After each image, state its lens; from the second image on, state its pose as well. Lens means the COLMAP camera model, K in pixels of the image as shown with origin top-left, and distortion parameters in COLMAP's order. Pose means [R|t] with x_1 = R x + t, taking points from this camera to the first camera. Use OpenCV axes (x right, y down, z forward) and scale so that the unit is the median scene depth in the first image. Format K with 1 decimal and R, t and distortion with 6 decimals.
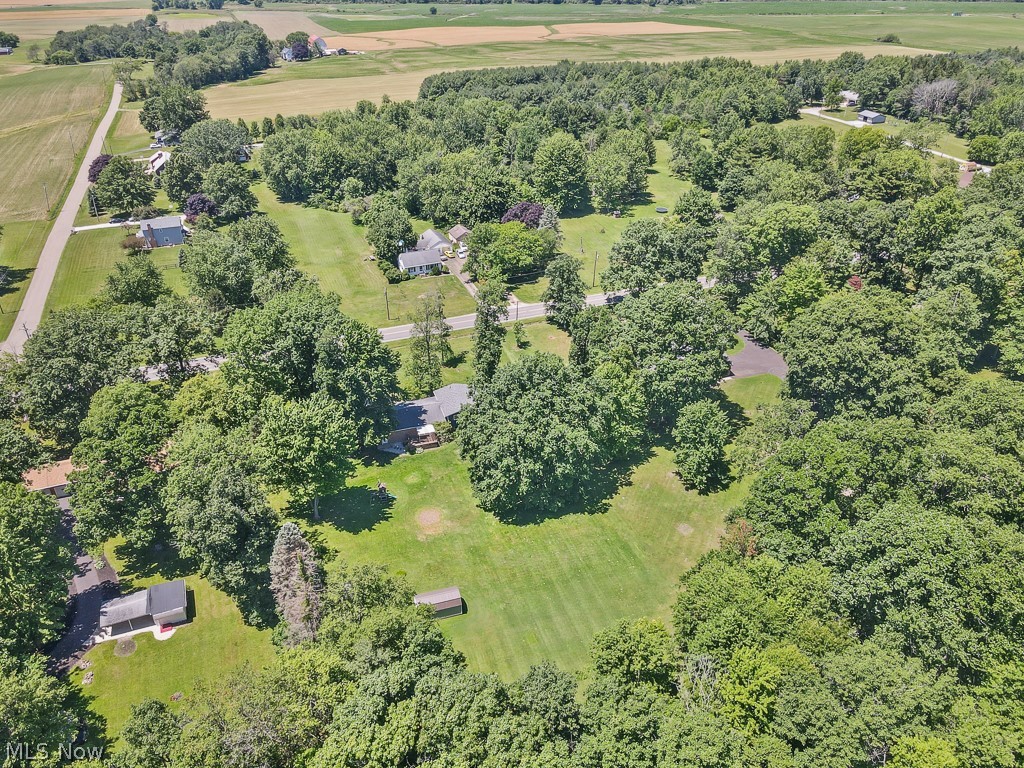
lens RADIAL K [[712.0, 0, 511.9], [0, 712.0, 382.4], [0, 0, 1]] dist [0.000269, 0.031194]
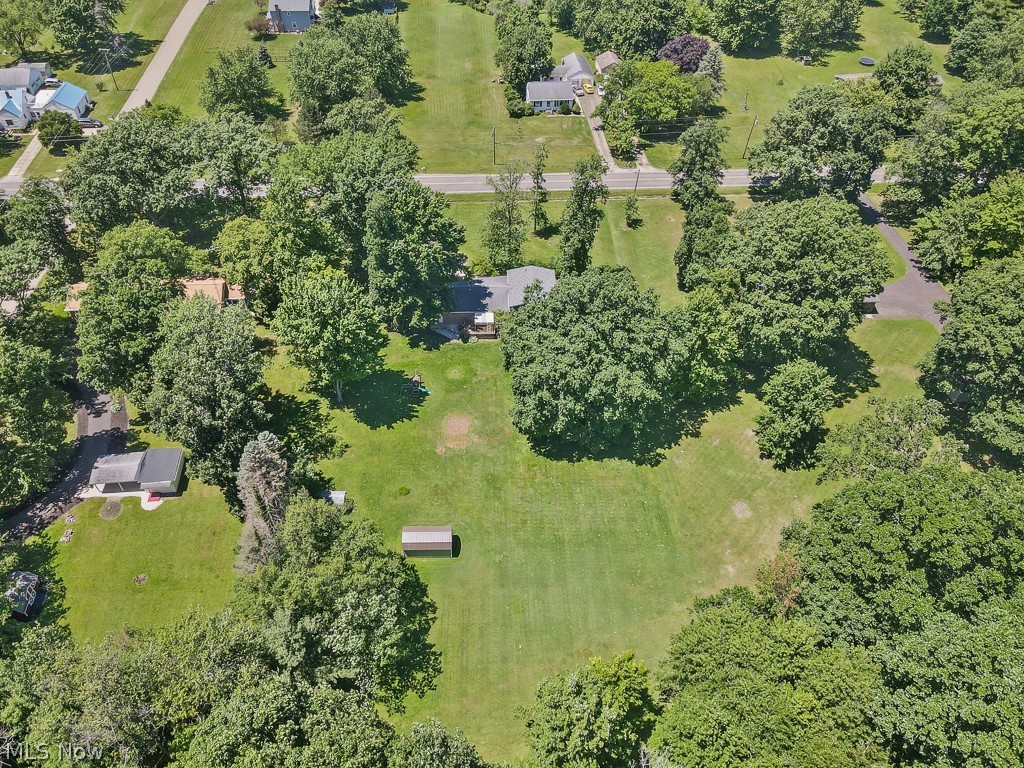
lens RADIAL K [[712.0, 0, 511.9], [0, 712.0, 382.4], [0, 0, 1]] dist [0.000269, 0.031194]
pose [[0.964071, 0.211712, -0.160450, 0.073992], [-0.166182, 0.951884, 0.257489, -0.094430], [0.207244, -0.221574, 0.952867, 0.154390]]
